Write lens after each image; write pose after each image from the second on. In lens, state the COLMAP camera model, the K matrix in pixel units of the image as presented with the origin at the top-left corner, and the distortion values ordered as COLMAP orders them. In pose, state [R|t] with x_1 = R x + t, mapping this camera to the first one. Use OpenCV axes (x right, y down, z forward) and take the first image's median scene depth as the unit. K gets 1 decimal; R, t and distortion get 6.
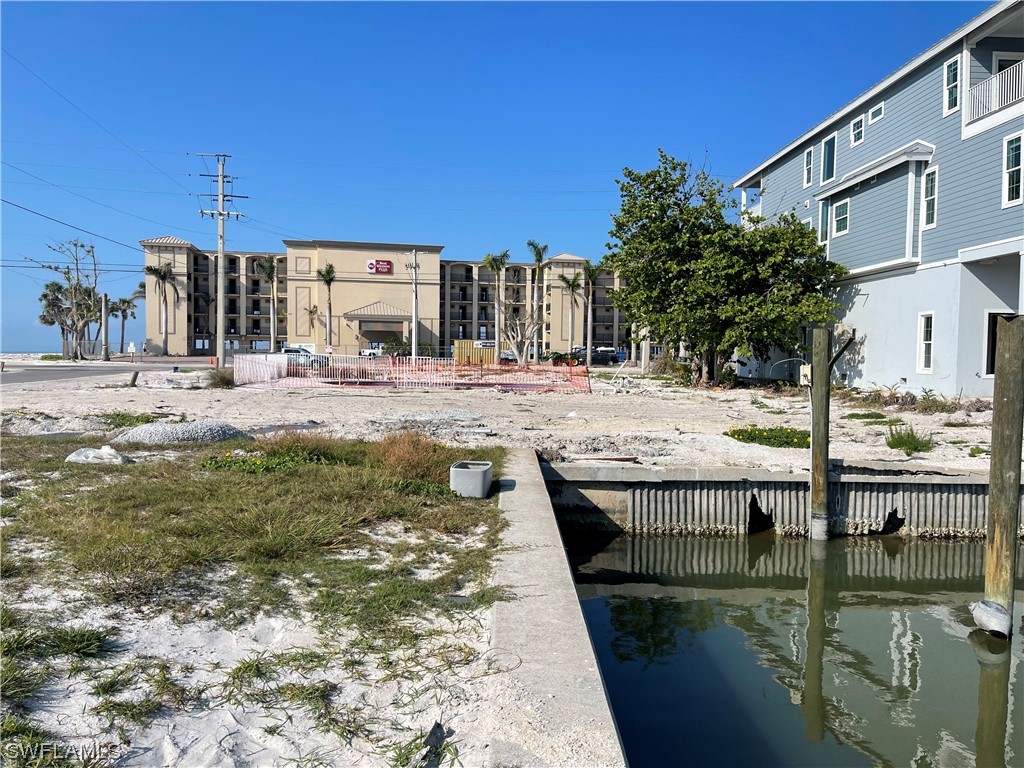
lens RADIAL K [[794.1, 0, 512.0], [0, 794.1, 384.0], [0, 0, 1]] dist [0.087662, -0.136101]
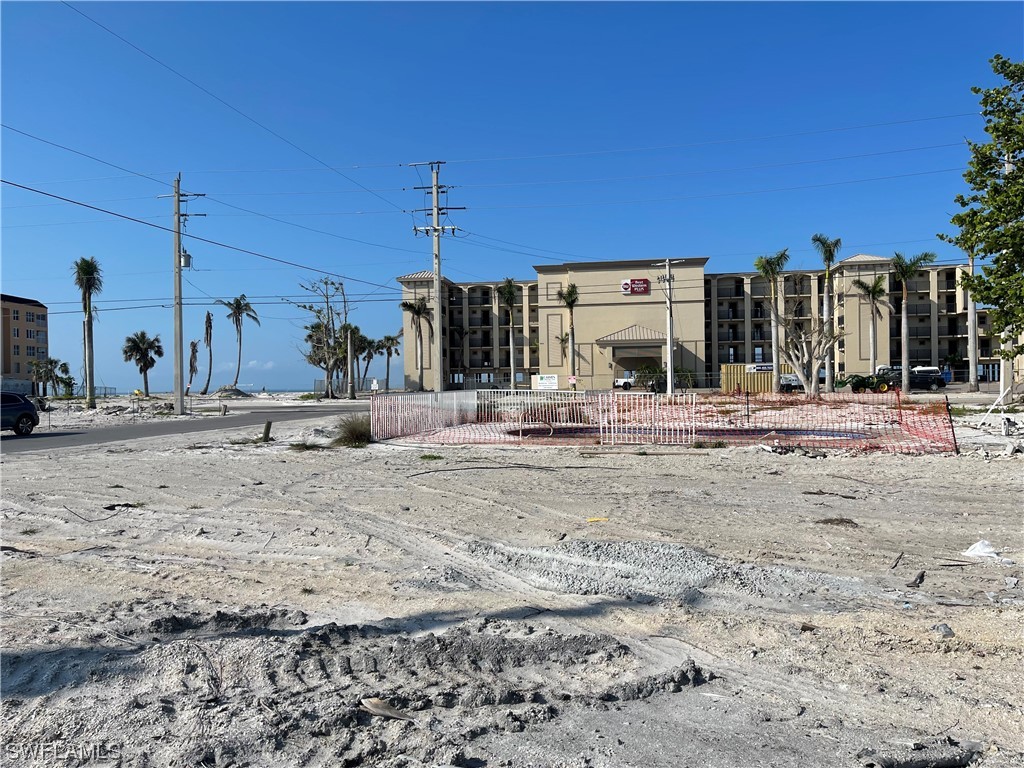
lens RADIAL K [[794.1, 0, 512.0], [0, 794.1, 384.0], [0, 0, 1]] dist [0.087662, -0.136101]
pose [[0.942507, -0.027930, -0.333017, -0.000575], [0.016440, 0.999170, -0.037273, -0.005907], [0.333782, 0.029655, 0.942184, 0.115107]]
